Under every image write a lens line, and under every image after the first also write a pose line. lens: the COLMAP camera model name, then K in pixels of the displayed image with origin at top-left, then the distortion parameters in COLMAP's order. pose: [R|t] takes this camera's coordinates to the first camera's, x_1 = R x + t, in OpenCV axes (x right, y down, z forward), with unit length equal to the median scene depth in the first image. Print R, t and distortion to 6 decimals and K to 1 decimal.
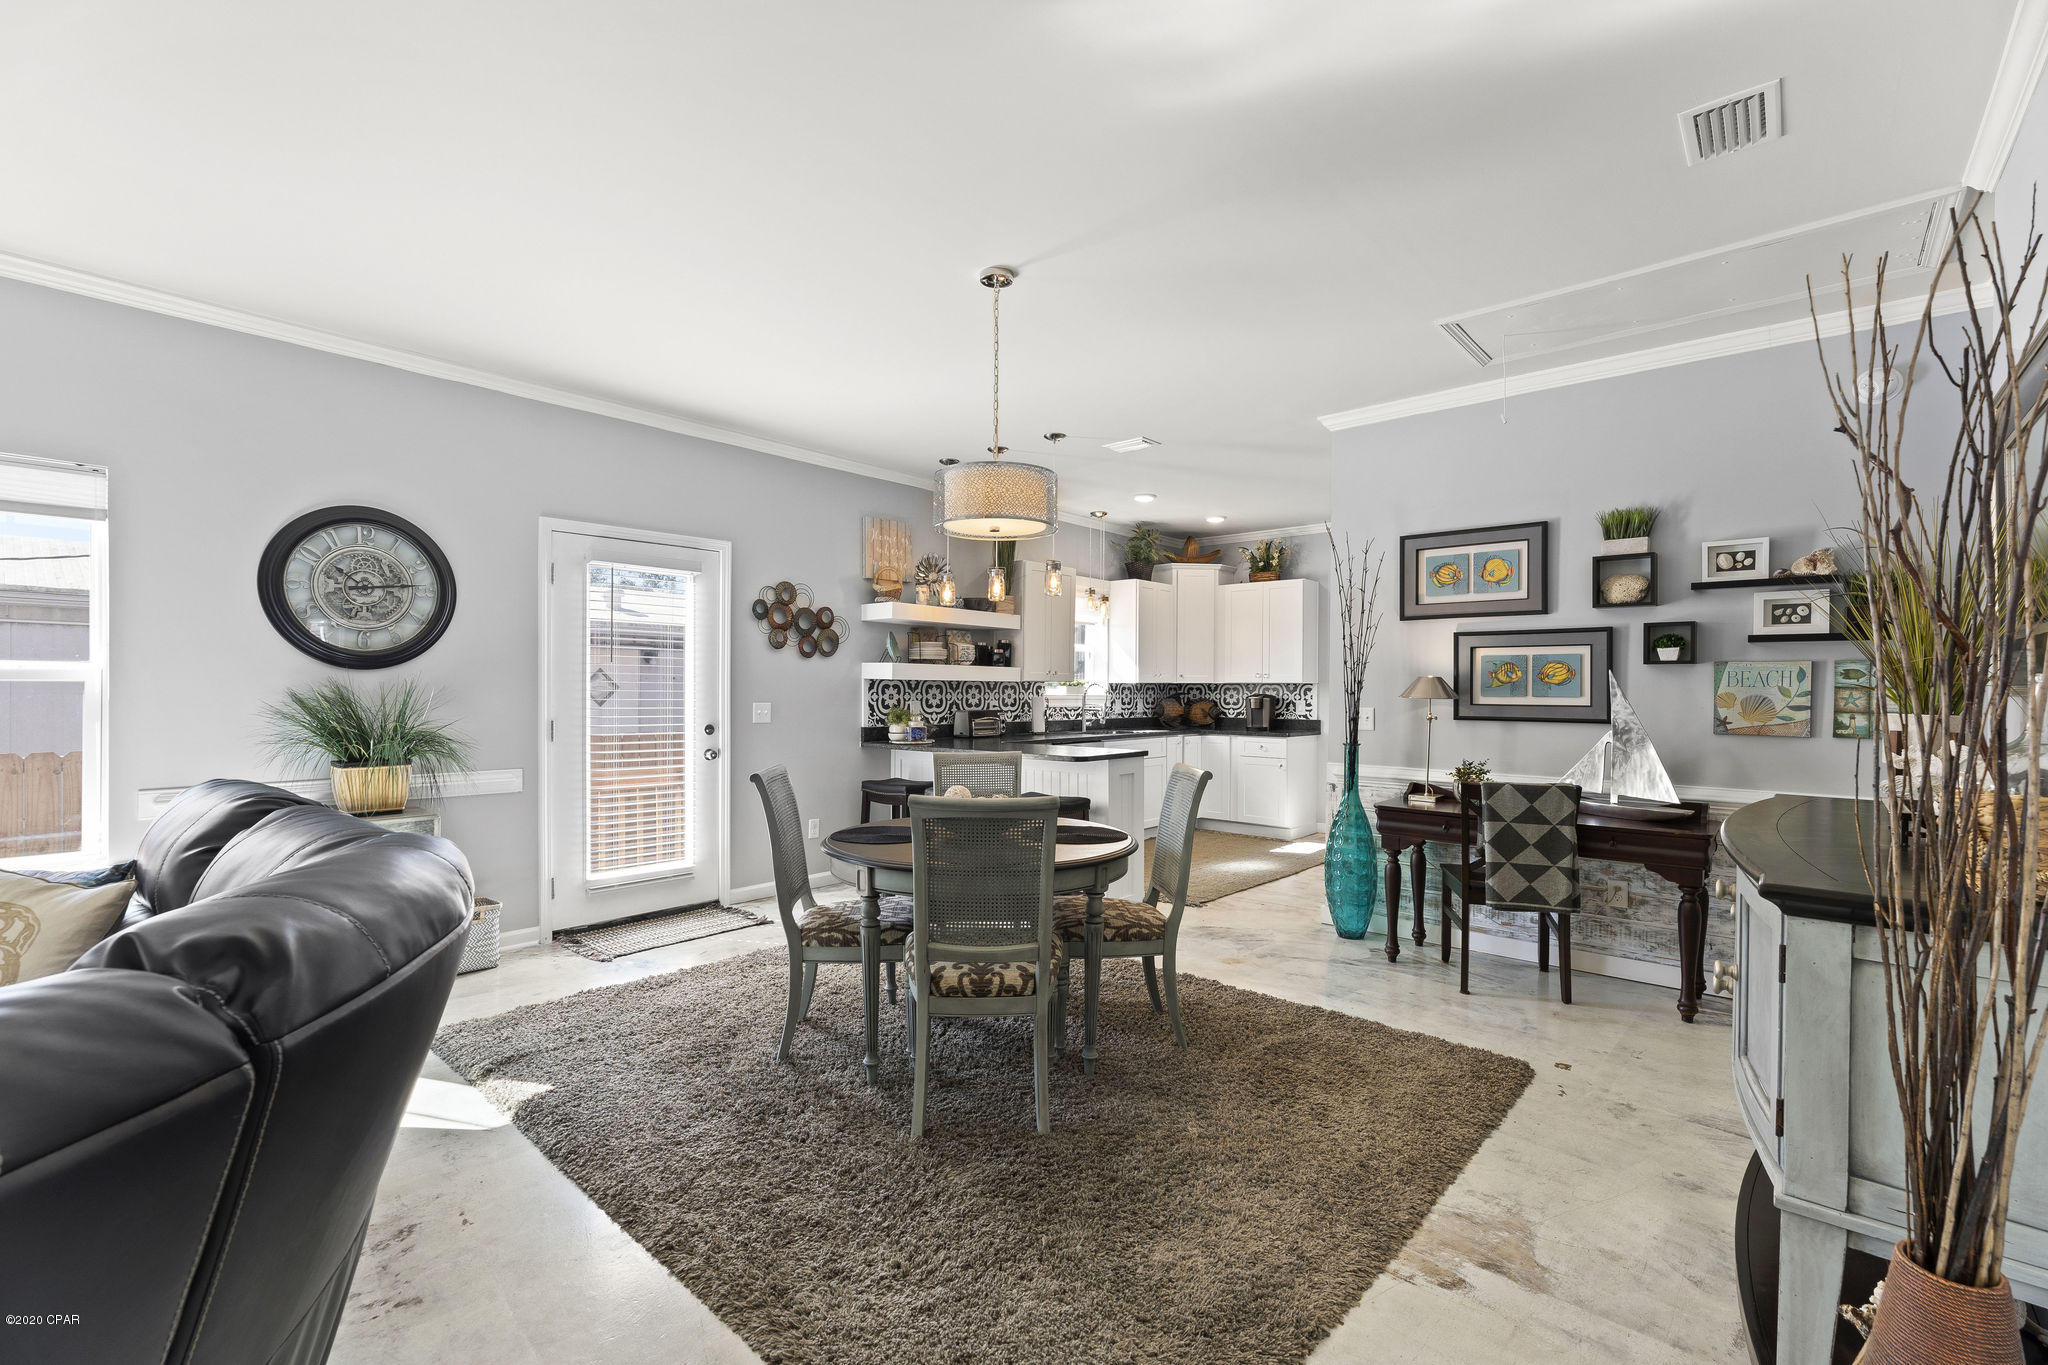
lens RADIAL K [[891.8, 0, 1024.9], [0, 891.8, 688.0], [0, 0, 1]] dist [0.001280, -0.000196]
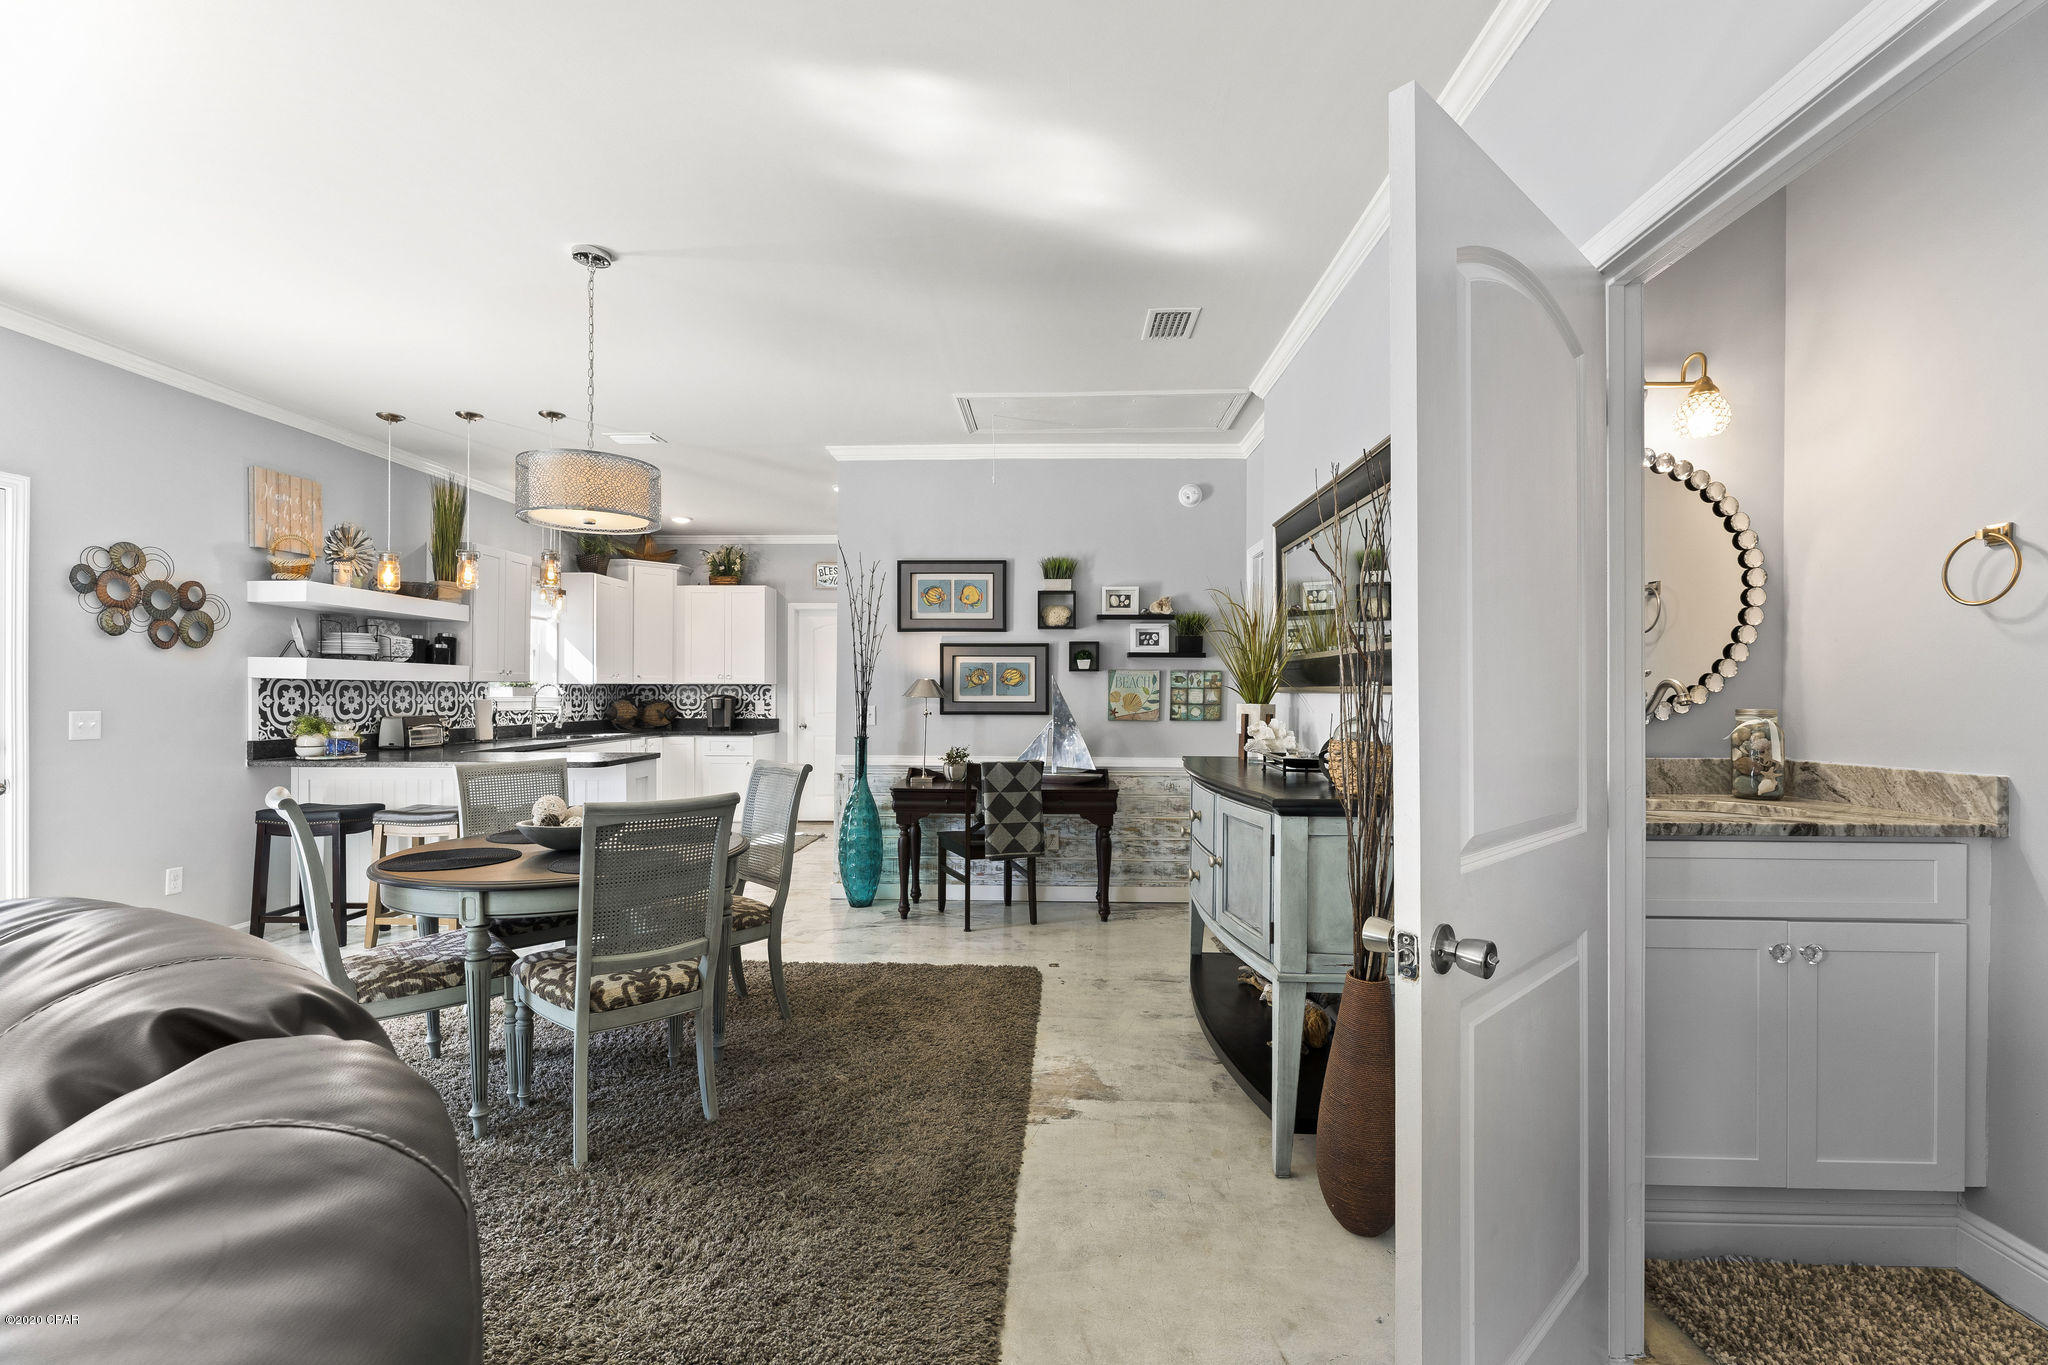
lens RADIAL K [[878.9, 0, 1026.9], [0, 878.9, 689.1], [0, 0, 1]] dist [-0.000775, -0.000255]
pose [[0.774160, -0.001904, 0.632987, -0.192297], [0.001474, 0.999998, 0.001205, -0.000647], [-0.632988, 0.000000, 0.774162, -0.011027]]
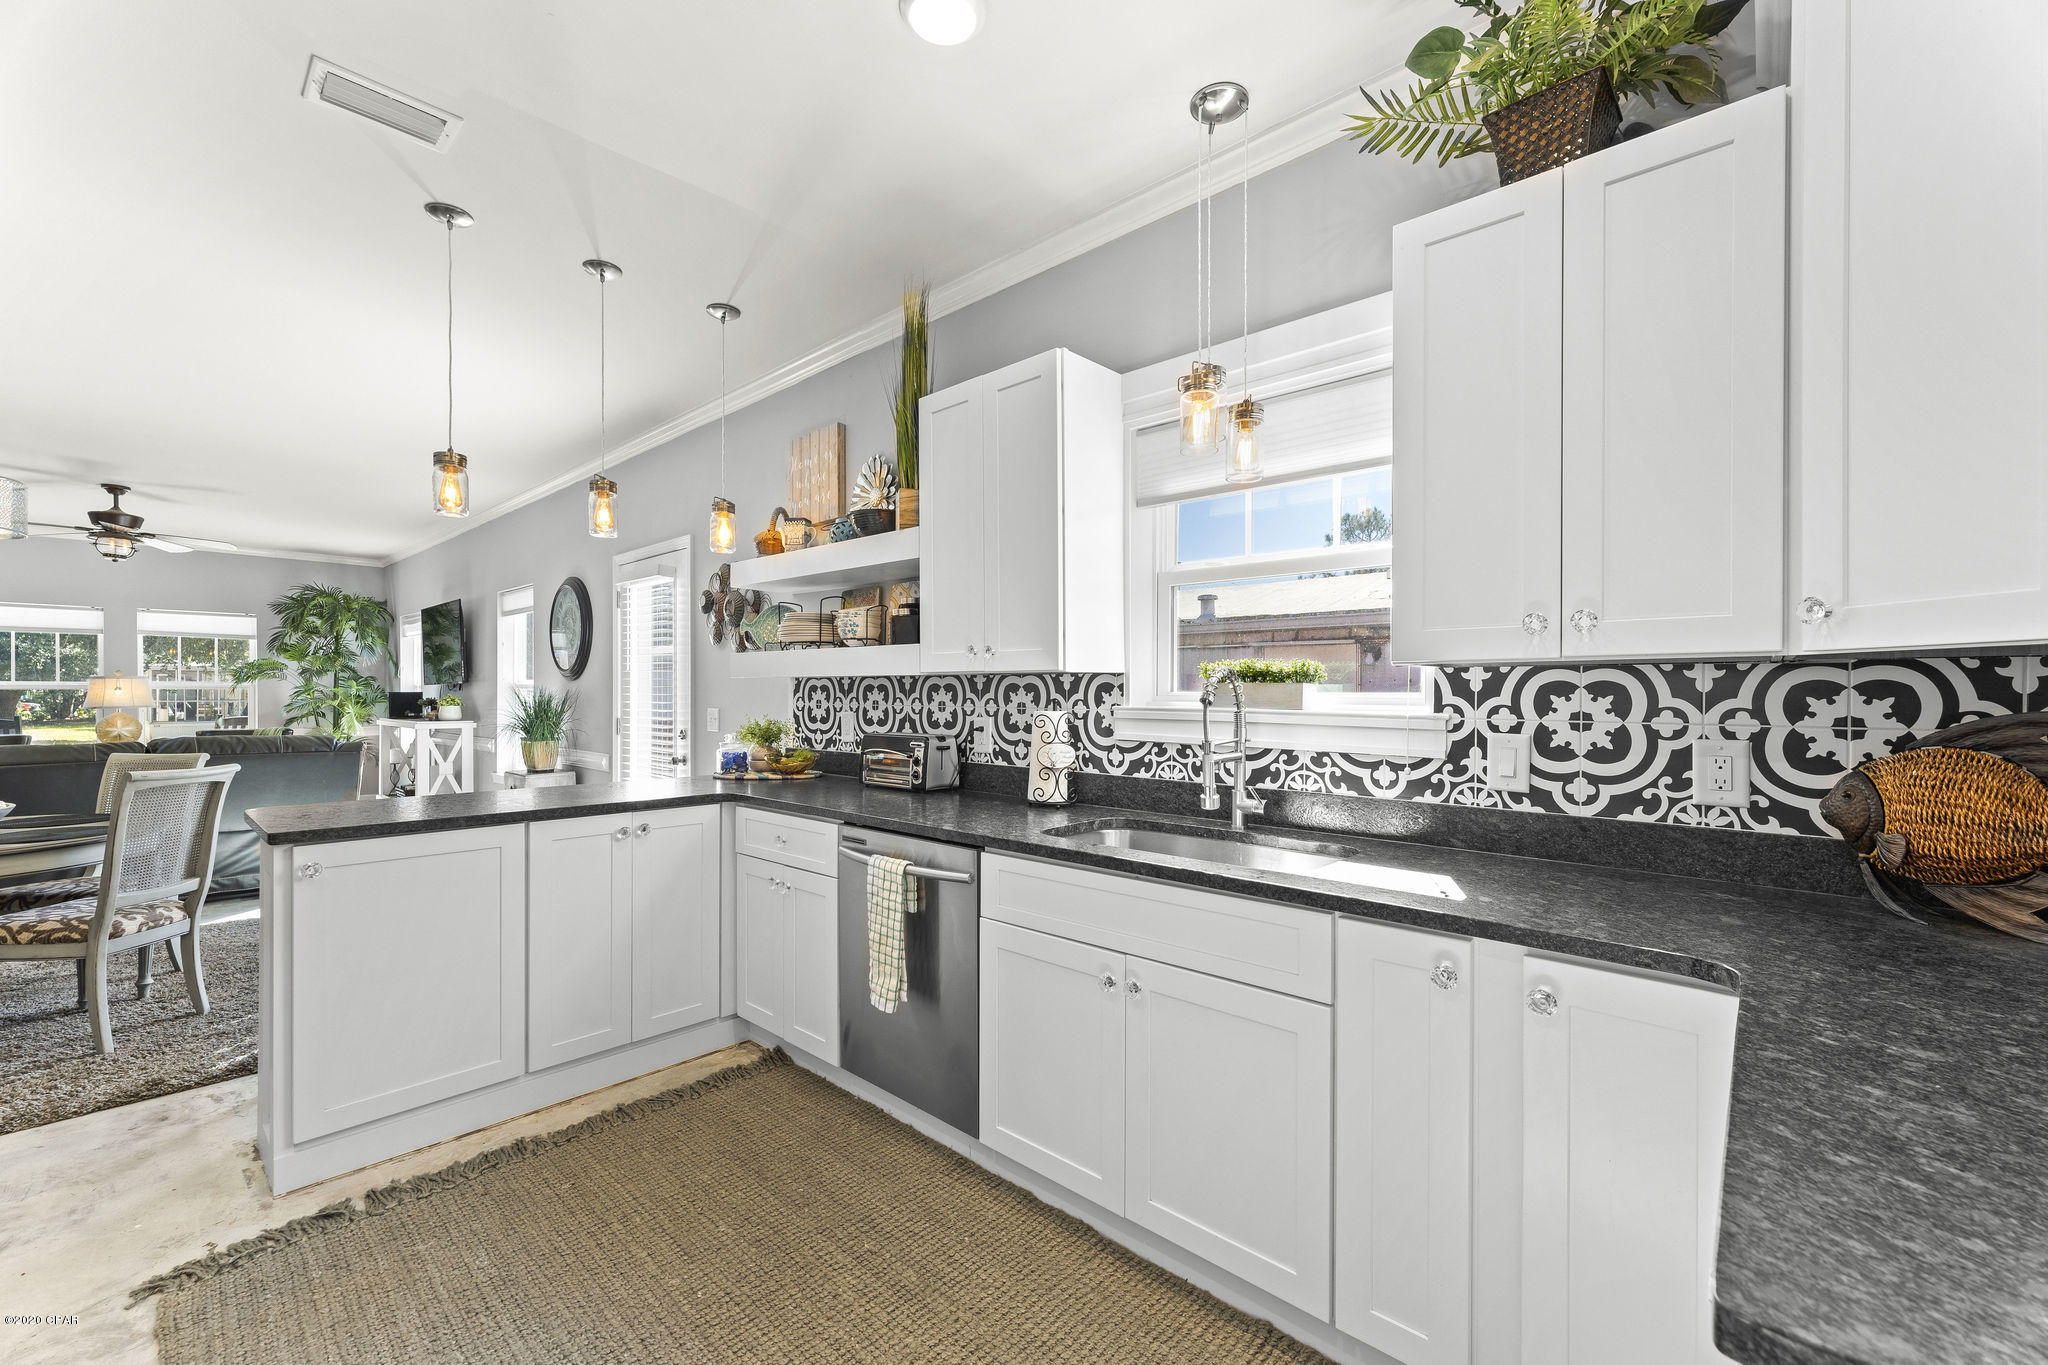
lens RADIAL K [[840.3, 0, 1024.0], [0, 840.3, 694.5], [0, 0, 1]] dist [0.000714, 0.000013]
pose [[-0.031168, -0.003568, -0.999508, 0.631085], [-0.003092, 0.999989, -0.003473, 0.006213], [0.999509, 0.002982, -0.031179, 1.623076]]
